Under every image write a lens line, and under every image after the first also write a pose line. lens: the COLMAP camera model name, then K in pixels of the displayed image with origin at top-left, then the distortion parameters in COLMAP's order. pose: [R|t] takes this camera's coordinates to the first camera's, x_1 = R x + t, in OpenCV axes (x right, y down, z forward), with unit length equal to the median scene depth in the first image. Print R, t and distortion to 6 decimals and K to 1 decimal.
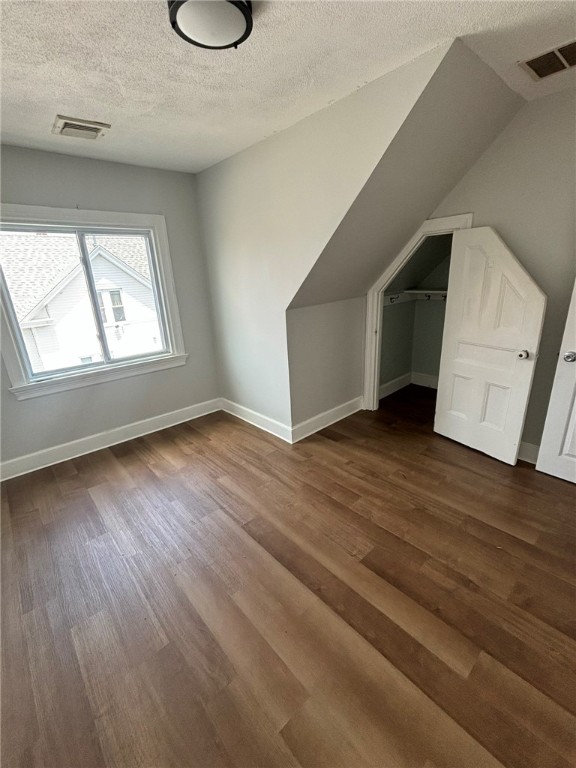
lens RADIAL K [[333.4, 0, 287.3], [0, 333.4, 384.6], [0, 0, 1]] dist [0.000640, -0.000004]
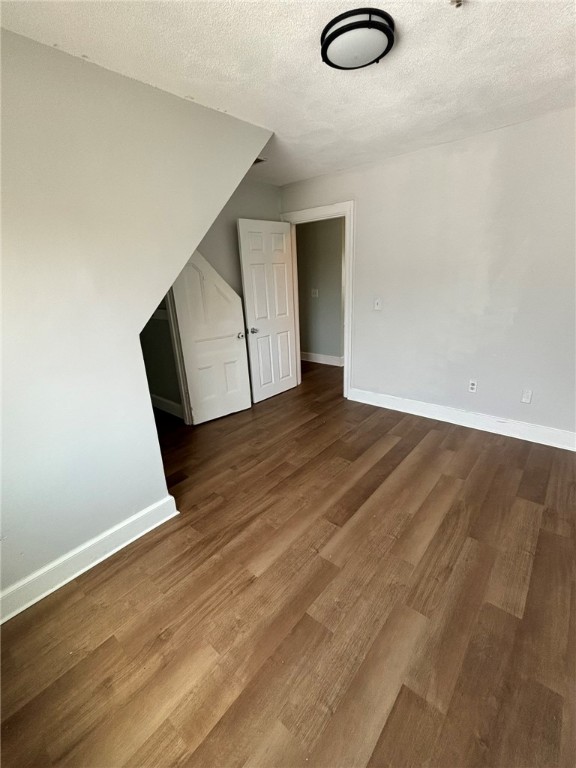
lens RADIAL K [[333.4, 0, 287.3], [0, 333.4, 384.6], [0, 0, 1]] dist [0.000640, -0.000004]
pose [[-0.132728, -0.268729, 0.954027, -0.873045], [0.370160, 0.879458, 0.299223, -0.273811], [-0.919437, 0.392858, -0.017256, 0.924934]]
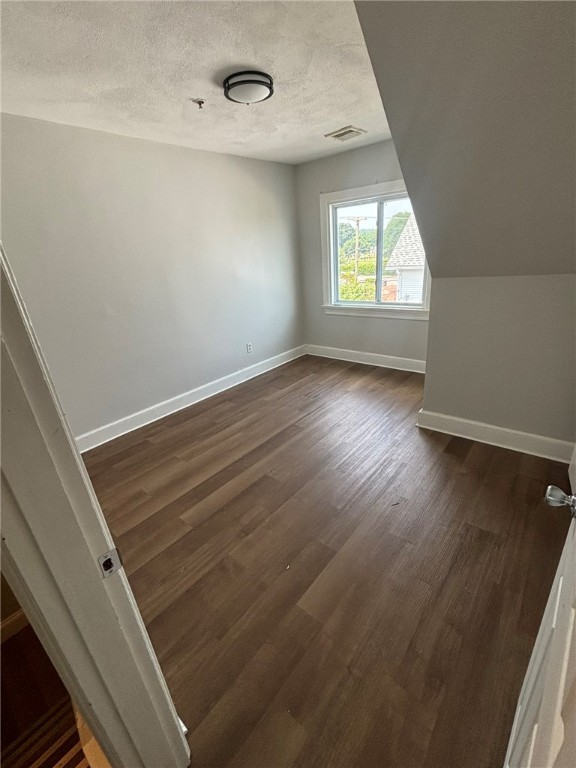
lens RADIAL K [[334.8, 0, 289.6], [0, 334.8, 381.2], [0, 0, 1]] dist [0.026848, -0.000052]
pose [[0.151045, 0.401531, -0.903304, 1.031590], [-0.248613, 0.899847, 0.358423, -0.249942], [0.956753, 0.170435, 0.235743, 0.566425]]
